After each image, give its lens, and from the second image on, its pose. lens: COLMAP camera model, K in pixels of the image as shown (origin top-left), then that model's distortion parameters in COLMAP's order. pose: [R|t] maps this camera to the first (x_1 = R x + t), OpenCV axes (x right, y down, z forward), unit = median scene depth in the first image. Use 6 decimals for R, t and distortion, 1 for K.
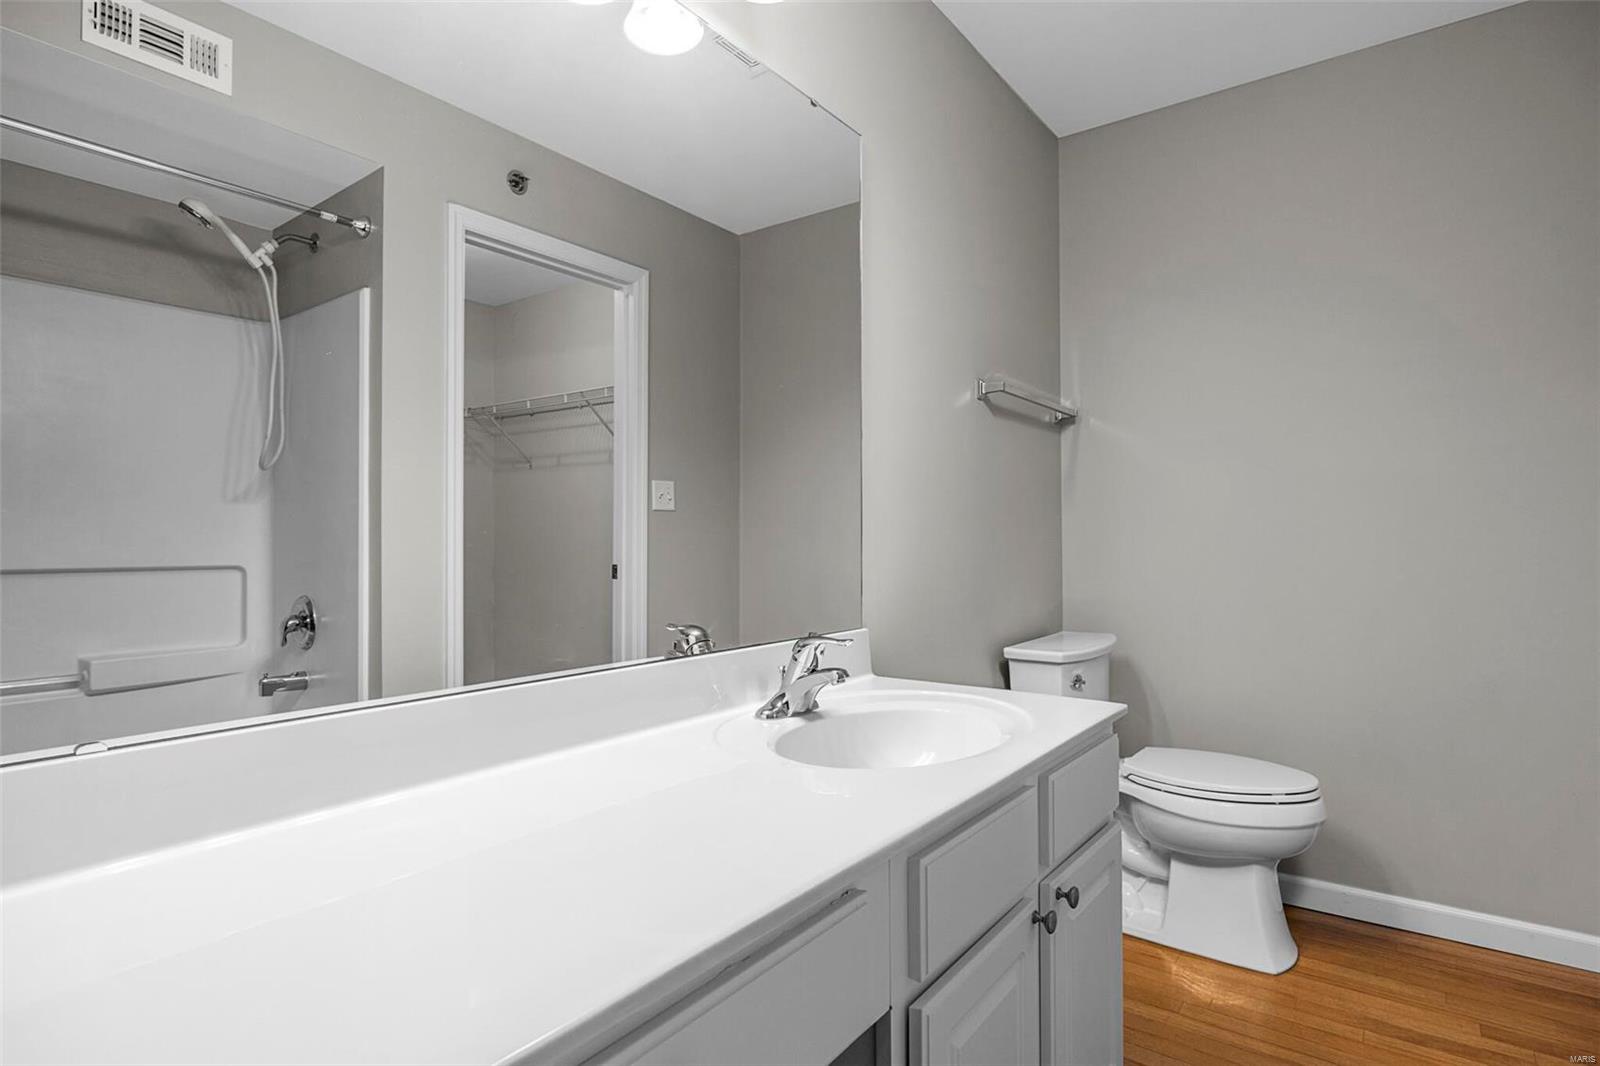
lens RADIAL K [[824.5, 0, 798.2], [0, 824.5, 538.5], [0, 0, 1]] dist [-0.019175, 0.007137]
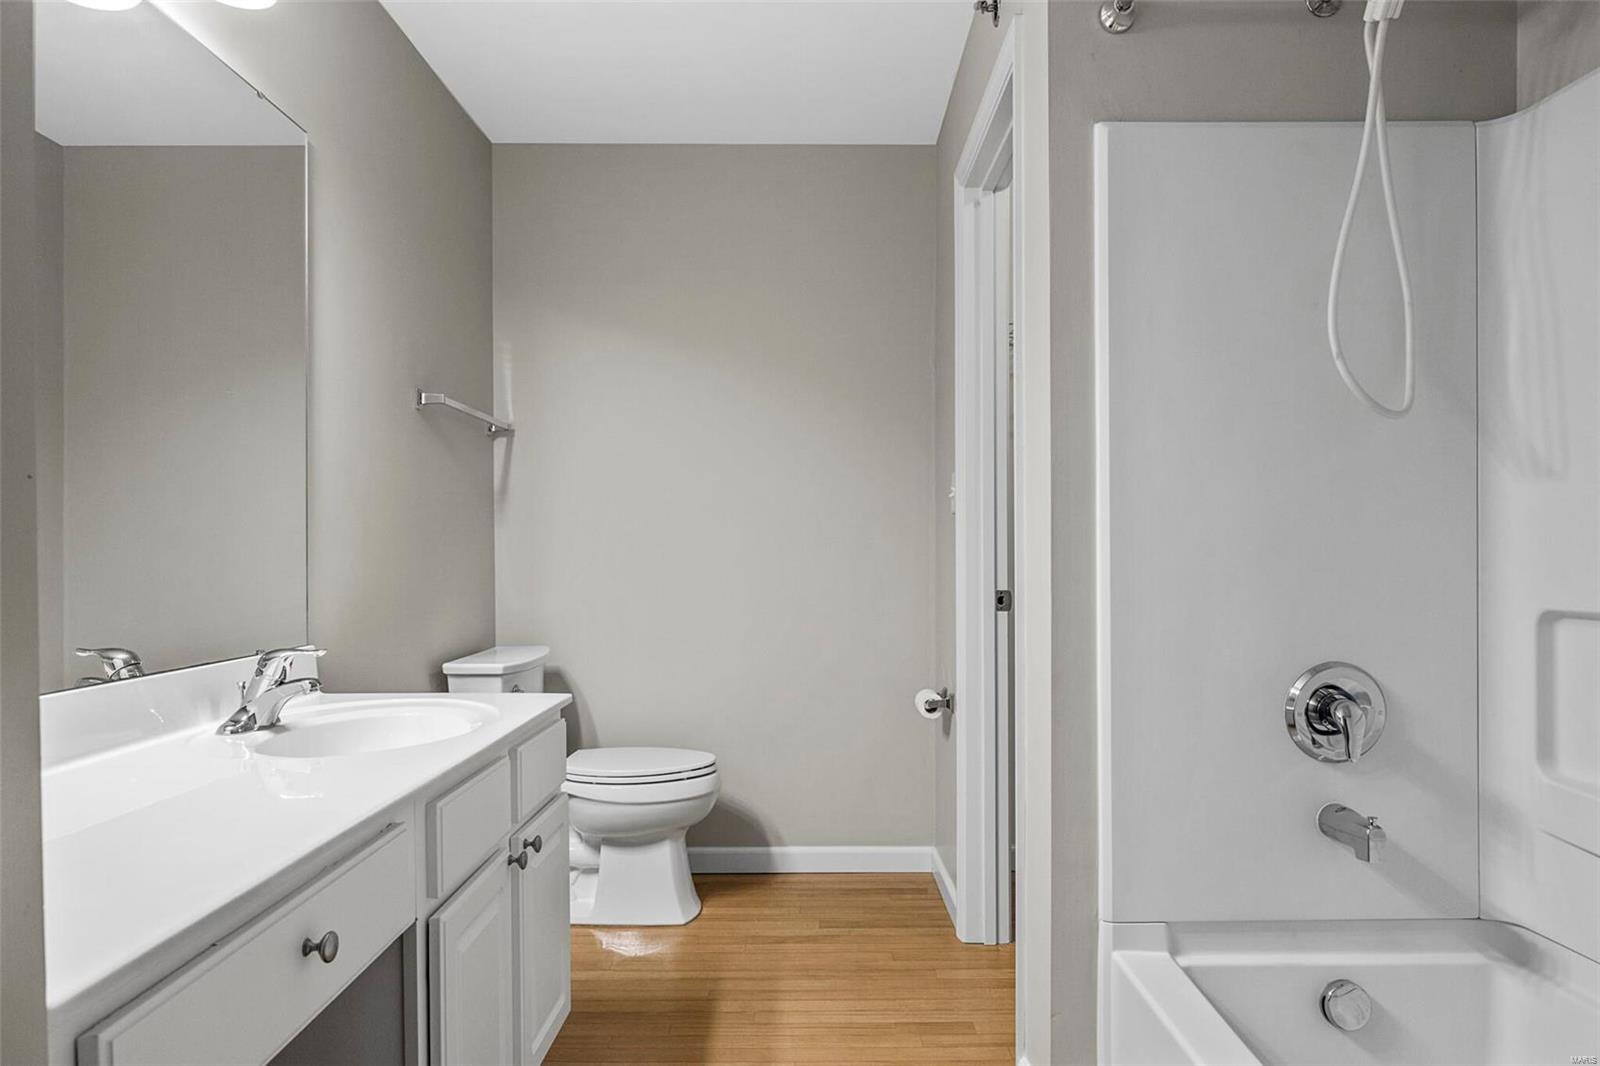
lens RADIAL K [[1017.4, 0, 801.8], [0, 1017.4, 560.5], [0, 0, 1]] dist [-0.001190, 0.000229]
pose [[0.803350, -0.001105, 0.595506, -0.175286], [-0.003000, 0.999978, 0.005902, 0.000645], [-0.595500, -0.006528, 0.803329, -0.317213]]
